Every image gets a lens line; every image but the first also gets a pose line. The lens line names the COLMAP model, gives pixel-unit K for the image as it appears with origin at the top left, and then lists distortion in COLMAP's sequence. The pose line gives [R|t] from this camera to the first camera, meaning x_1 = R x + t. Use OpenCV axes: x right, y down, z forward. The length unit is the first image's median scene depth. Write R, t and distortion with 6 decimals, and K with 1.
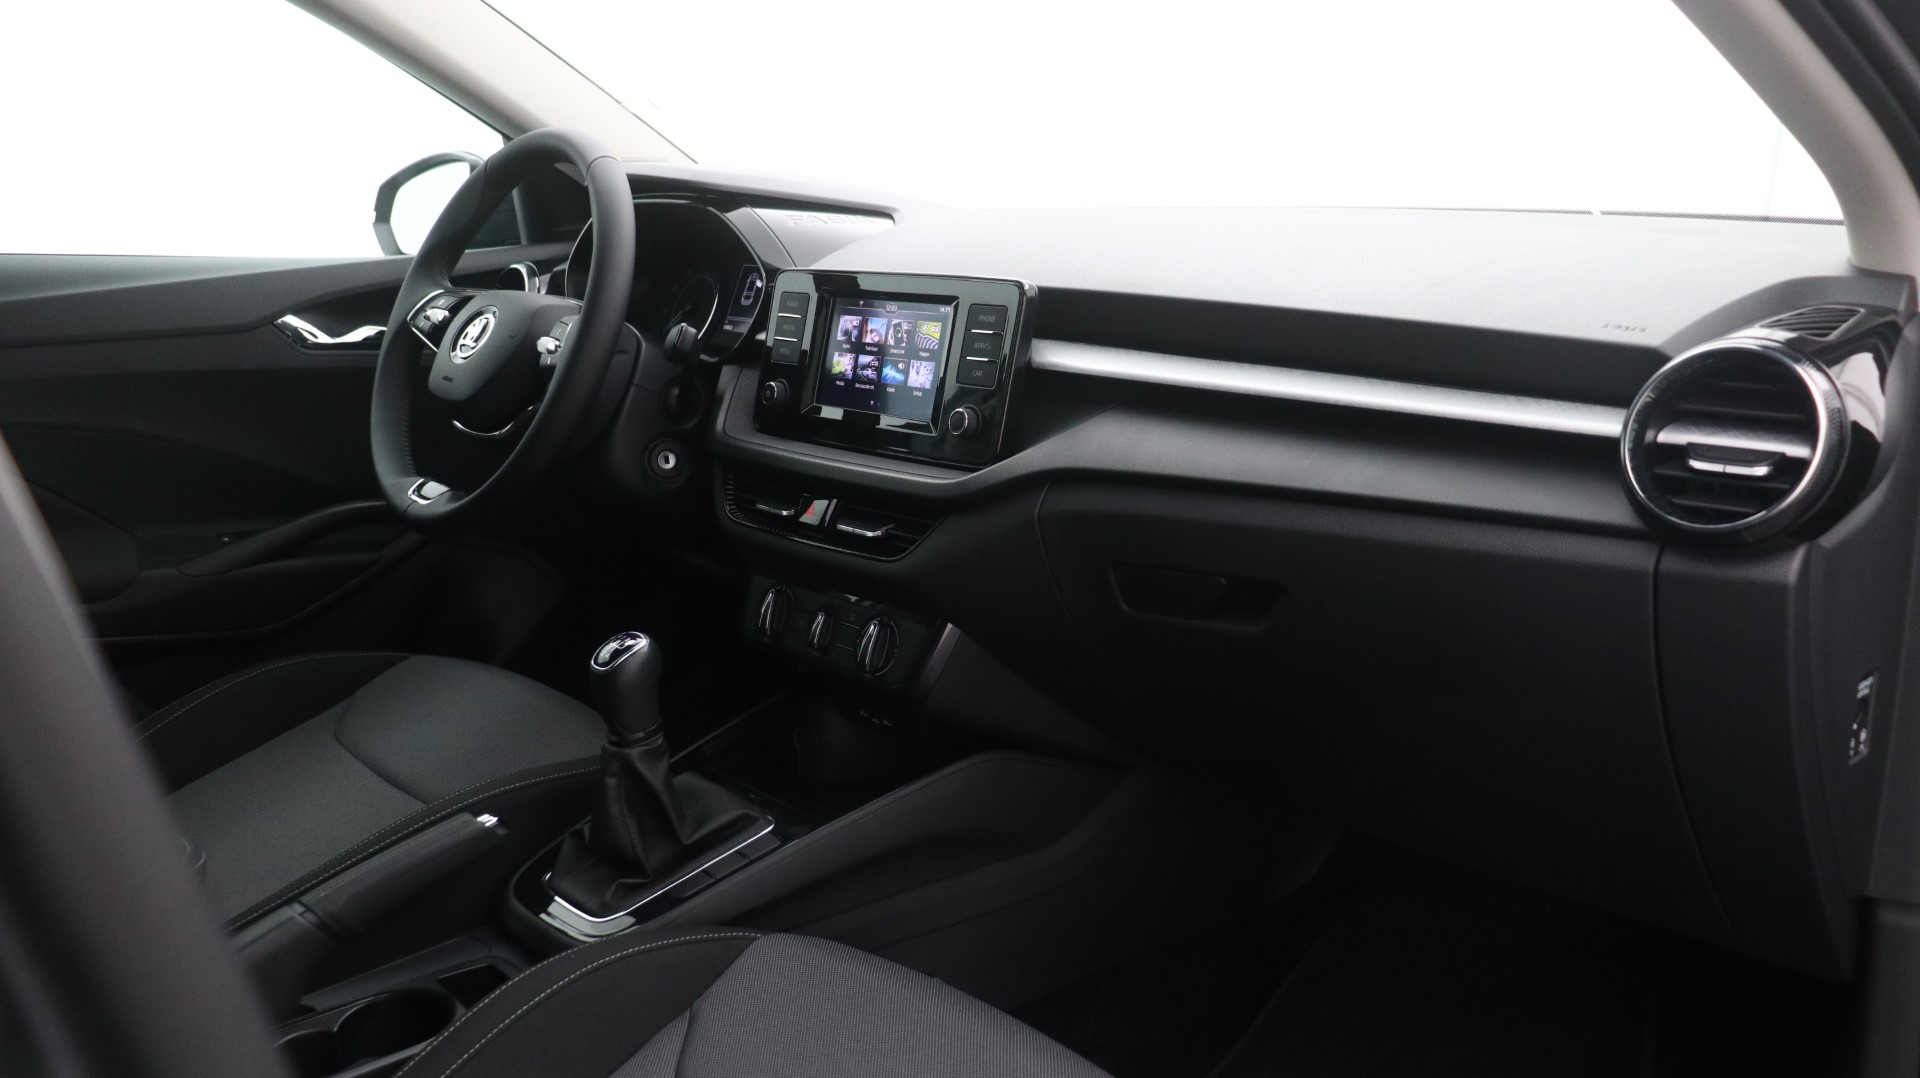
lens RADIAL K [[1725.7, 0, 960.0], [0, 1725.7, 539.0], [0, 0, 1]] dist [0.002070, 0.003394]
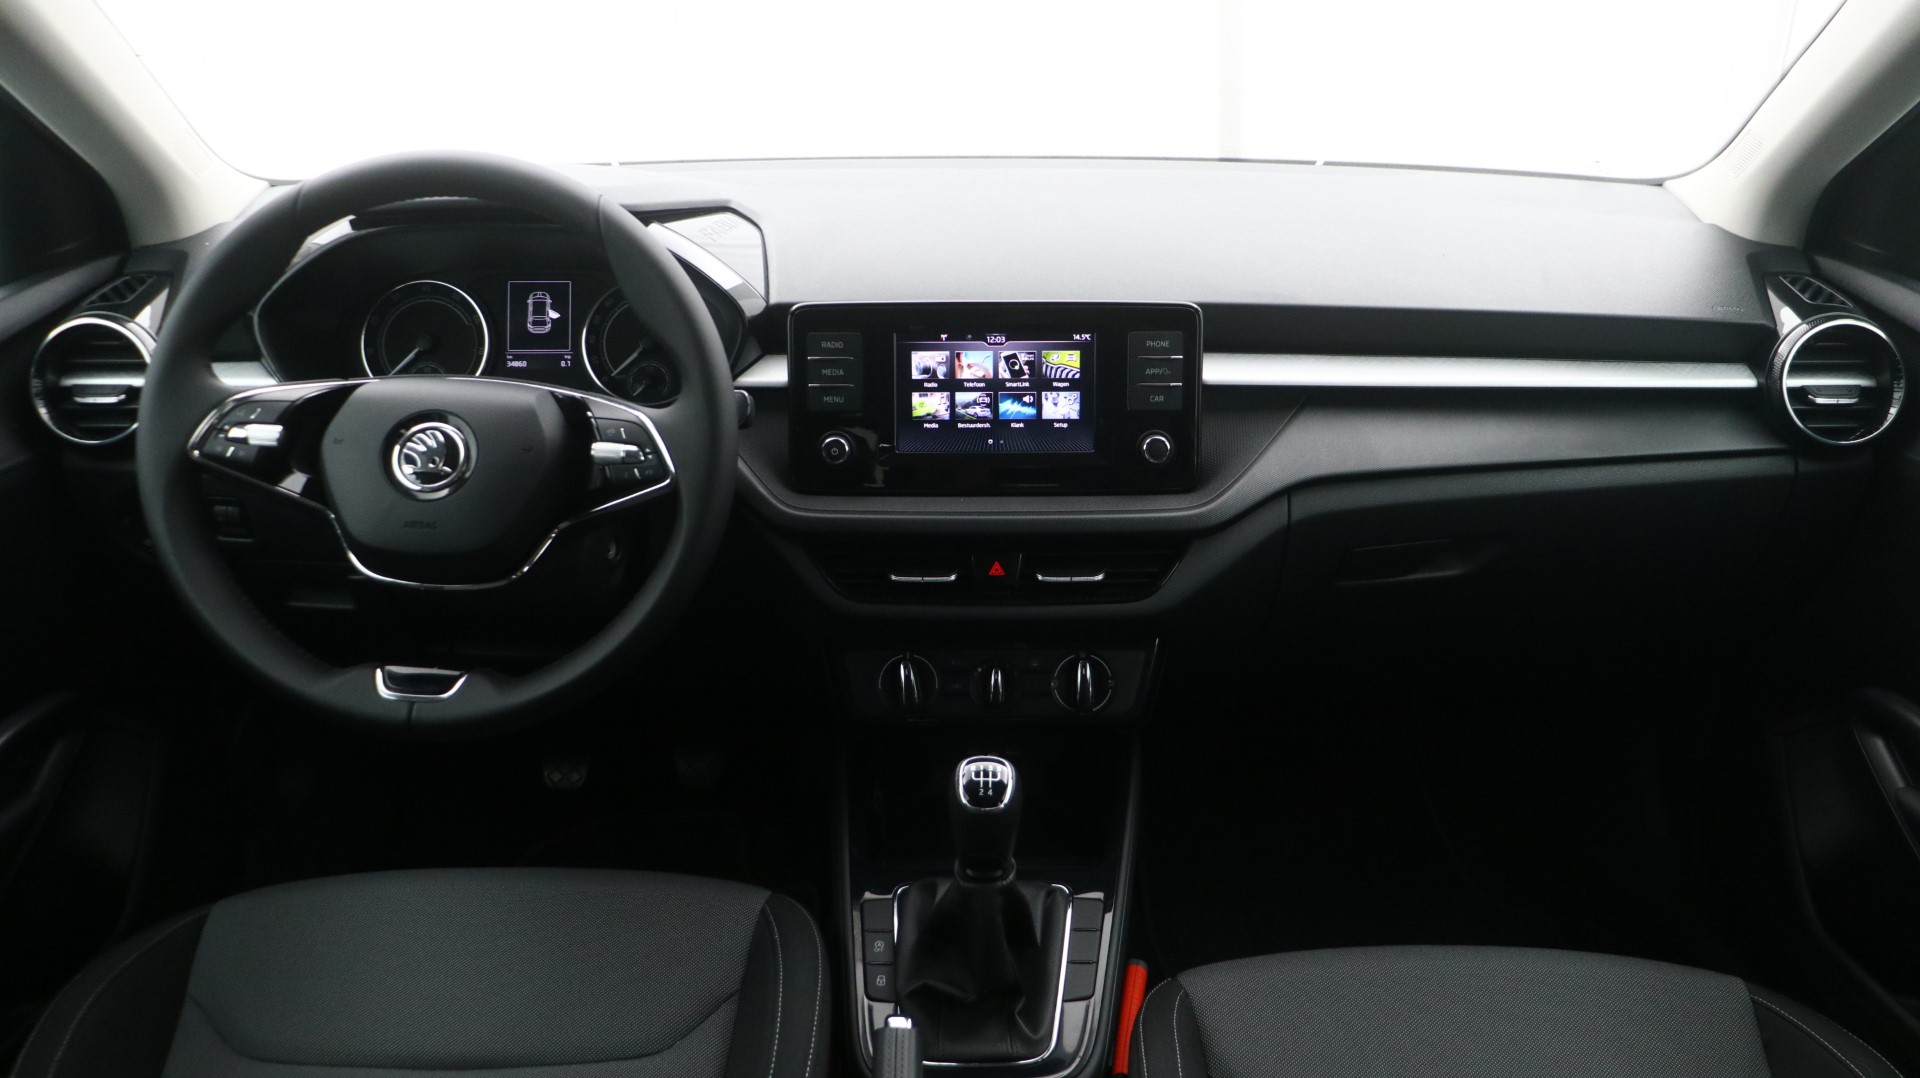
lens RADIAL K [[1725.7, 0, 960.0], [0, 1725.7, 539.0], [0, 0, 1]] dist [0.002070, 0.003394]
pose [[0.592085, -0.264519, 0.761226, -0.799967], [0.135780, 0.963836, 0.229314, -0.248736], [-0.794355, -0.032414, 0.606589, 0.446298]]
